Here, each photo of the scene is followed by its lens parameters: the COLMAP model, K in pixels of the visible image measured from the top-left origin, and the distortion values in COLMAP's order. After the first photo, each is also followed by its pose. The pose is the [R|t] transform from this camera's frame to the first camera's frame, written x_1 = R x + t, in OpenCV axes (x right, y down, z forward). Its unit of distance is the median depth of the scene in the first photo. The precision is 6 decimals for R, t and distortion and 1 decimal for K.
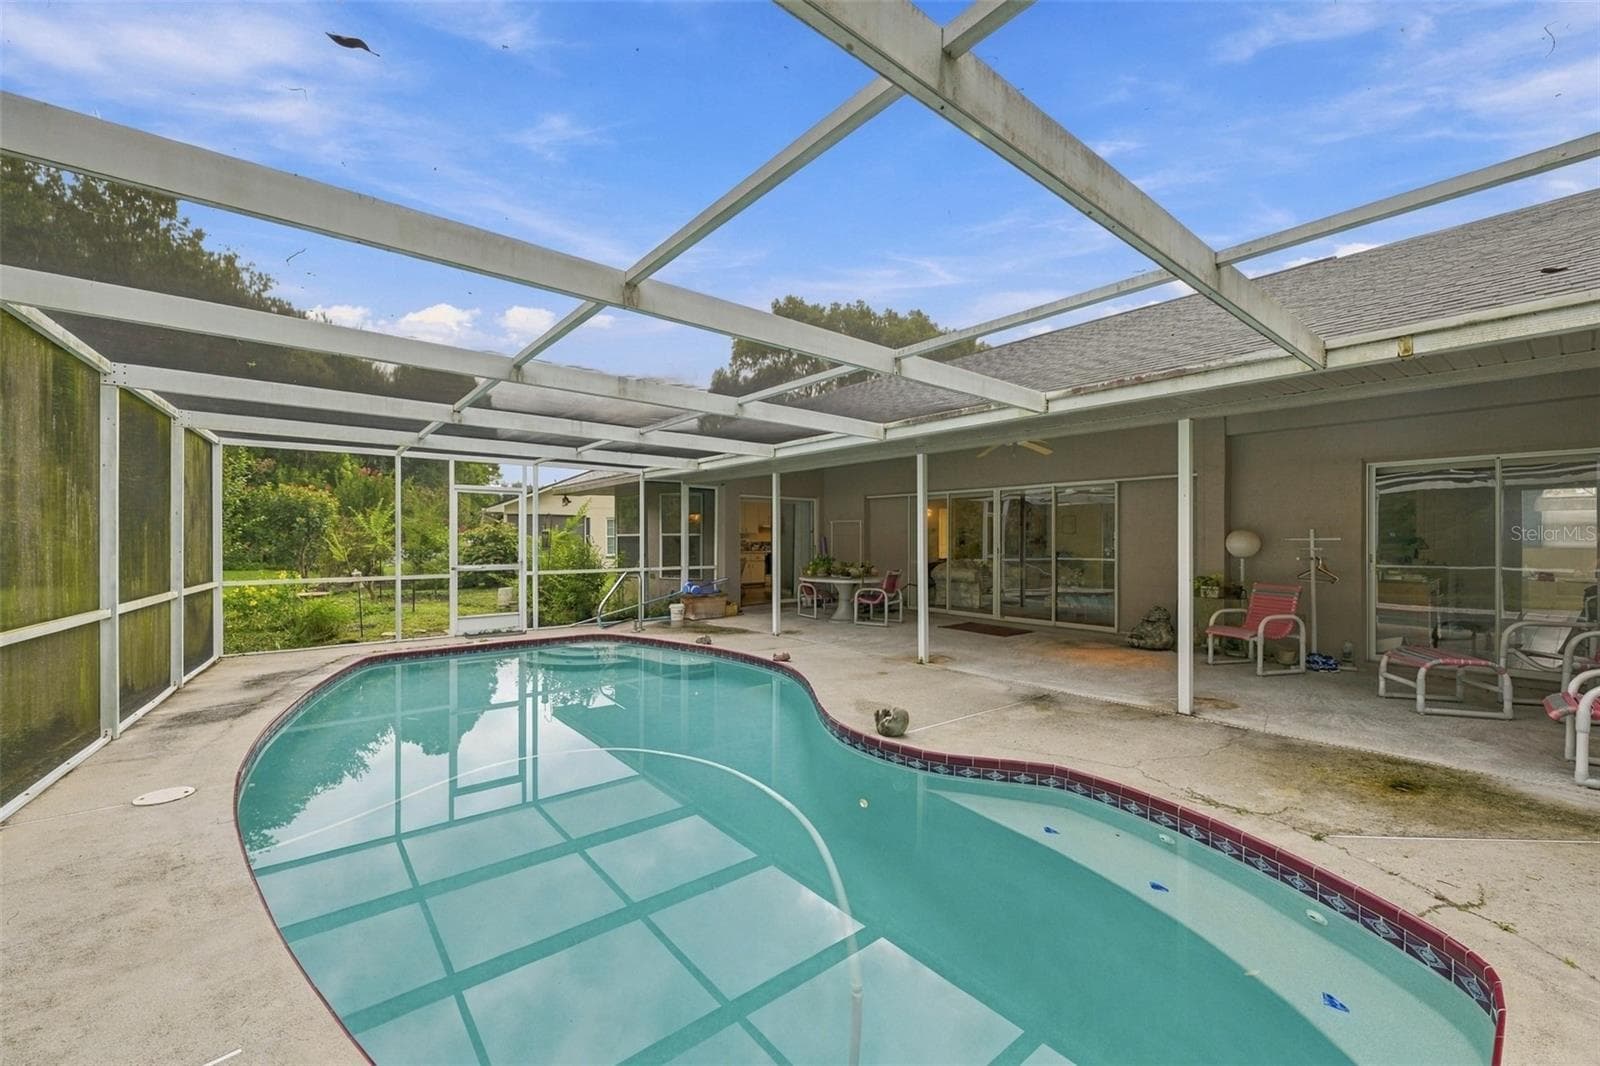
lens RADIAL K [[642.0, 0, 794.7], [0, 642.0, 537.3], [0, 0, 1]] dist [-0.001067, 0.000203]
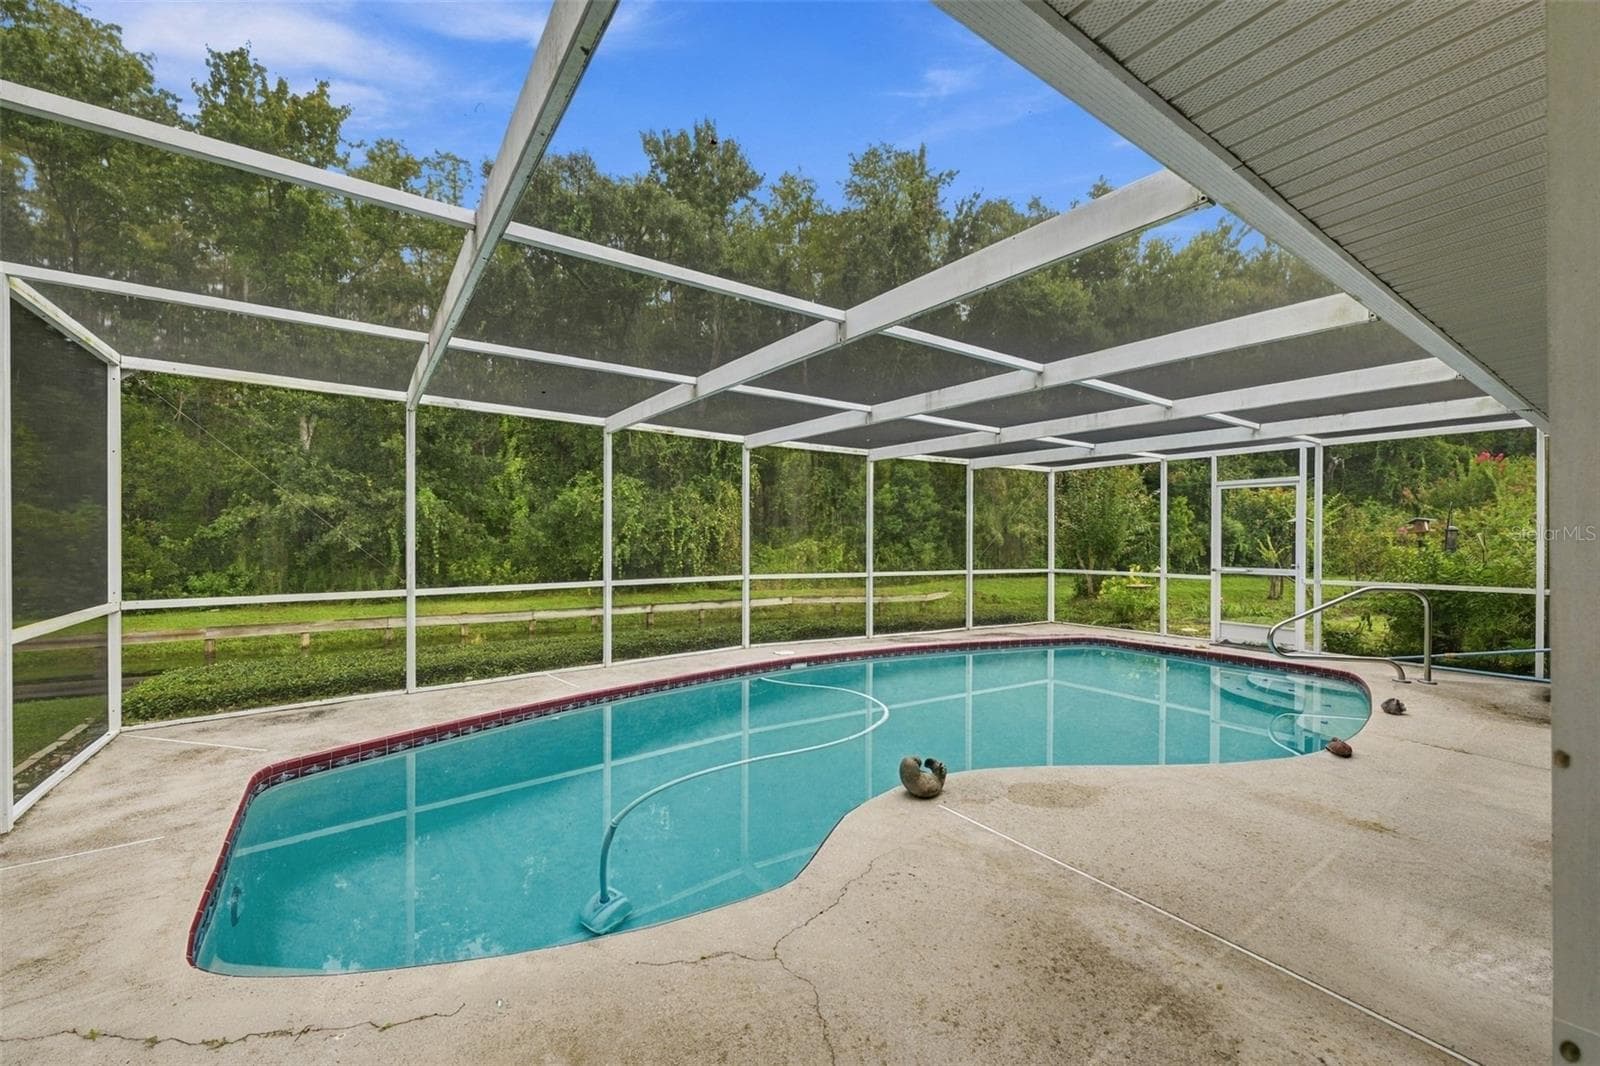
lens RADIAL K [[642.0, 0, 807.6], [0, 642.0, 538.1], [0, 0, 1]] dist [-0.001067, 0.000203]
pose [[-0.073462, -0.006819, -0.997275, 0.441853], [0.002581, 0.999972, -0.007027, 0.005691], [0.997295, -0.003090, -0.073443, 0.444830]]
